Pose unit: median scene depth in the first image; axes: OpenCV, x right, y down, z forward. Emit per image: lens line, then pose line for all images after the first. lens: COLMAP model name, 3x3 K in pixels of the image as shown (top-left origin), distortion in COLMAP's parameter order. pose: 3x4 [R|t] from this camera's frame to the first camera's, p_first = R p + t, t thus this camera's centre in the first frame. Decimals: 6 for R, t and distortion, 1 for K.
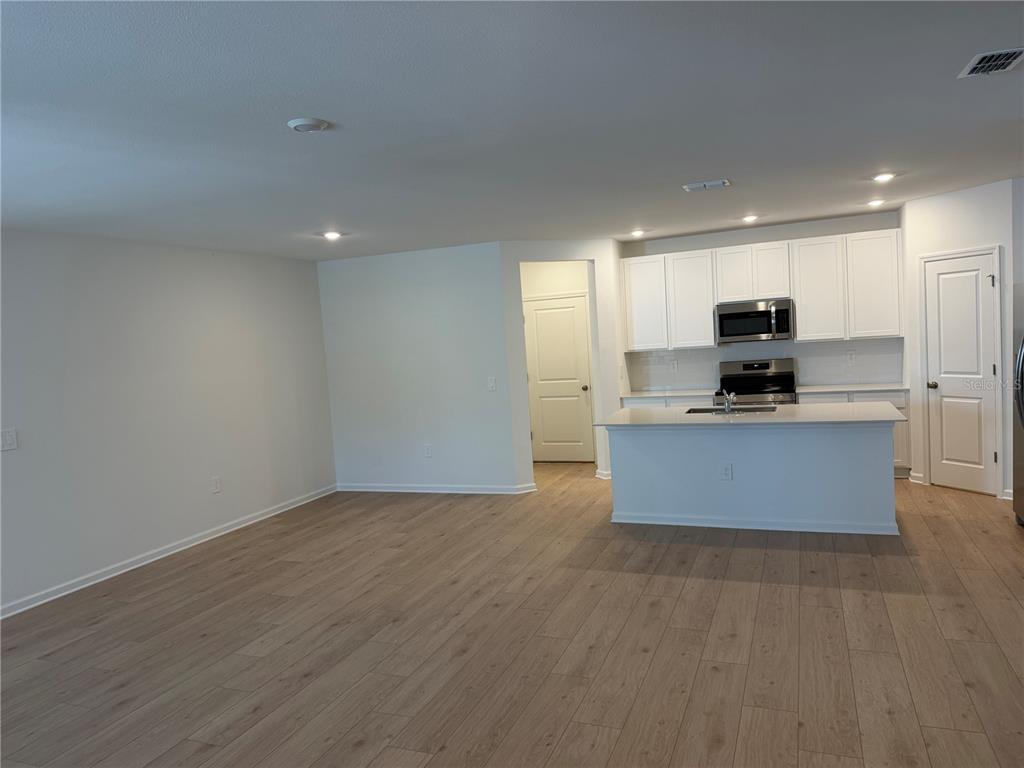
lens RADIAL K [[716.0, 0, 512.7], [0, 716.0, 381.1], [0, 0, 1]] dist [0.143763, -0.210818]
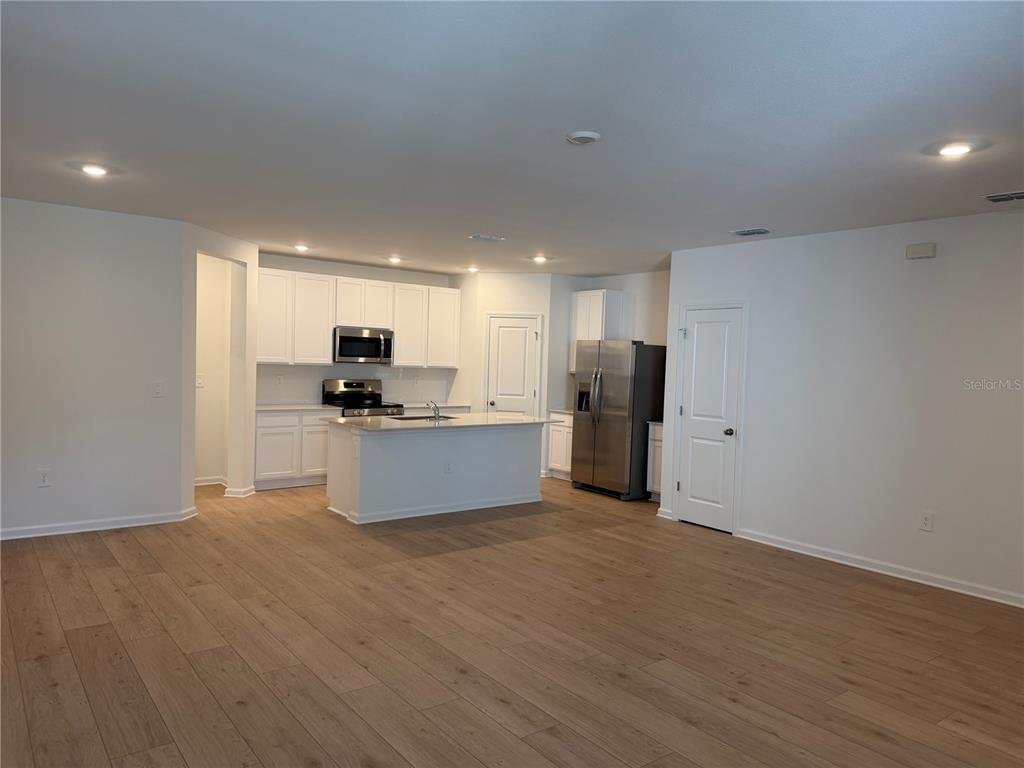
lens RADIAL K [[716.0, 0, 512.7], [0, 716.0, 381.1], [0, 0, 1]] dist [0.143763, -0.210818]
pose [[0.496892, 0.056956, 0.865941, -0.689919], [-0.011988, 0.998199, -0.058776, 0.049006], [-0.867730, 0.018825, 0.496680, 0.290635]]
